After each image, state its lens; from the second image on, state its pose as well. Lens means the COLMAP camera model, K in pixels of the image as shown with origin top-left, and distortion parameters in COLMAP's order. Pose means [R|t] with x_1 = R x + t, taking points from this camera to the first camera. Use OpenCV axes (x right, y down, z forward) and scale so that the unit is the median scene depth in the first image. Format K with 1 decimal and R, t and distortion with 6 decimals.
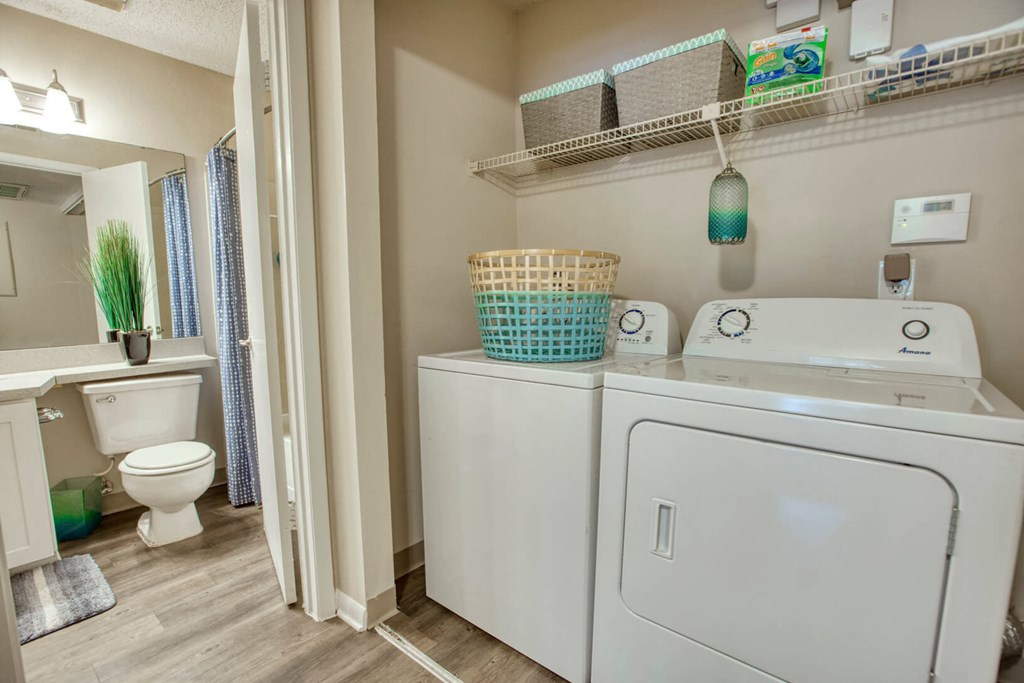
lens RADIAL K [[463.5, 0, 514.9], [0, 463.5, 361.3], [0, 0, 1]] dist [-0.024686, 0.001589]
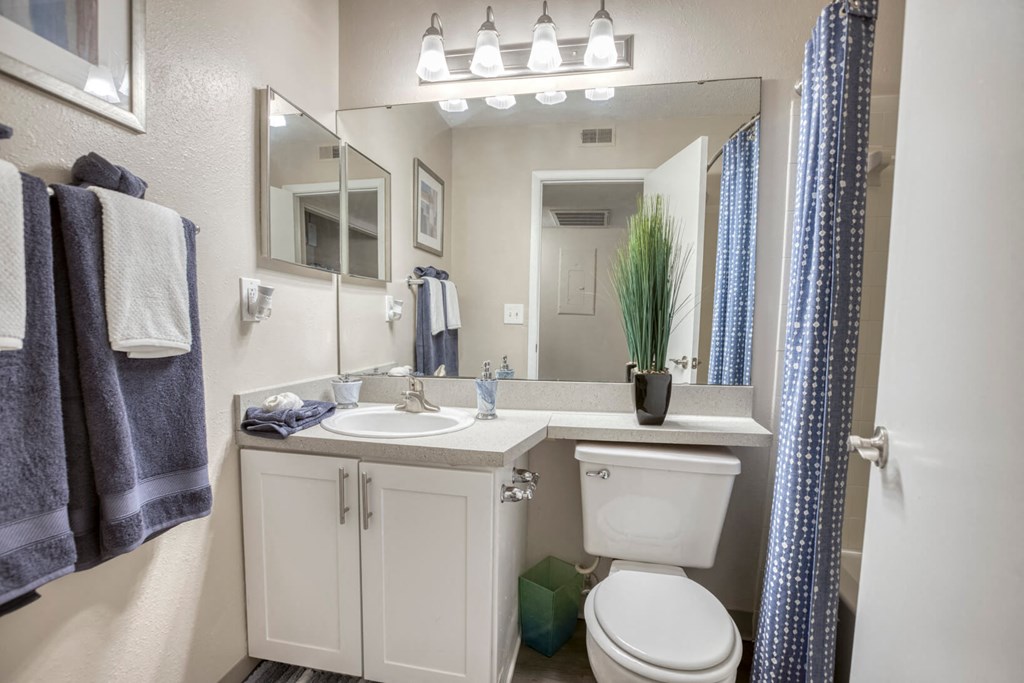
lens RADIAL K [[463.5, 0, 509.9], [0, 463.5, 349.6], [0, 0, 1]] dist [-0.024686, 0.001589]
pose [[0.479577, 0.071619, -0.874572, -0.364020], [-0.138538, 0.990344, 0.005131, -0.069277], [0.866495, 0.118701, 0.484868, 0.504907]]
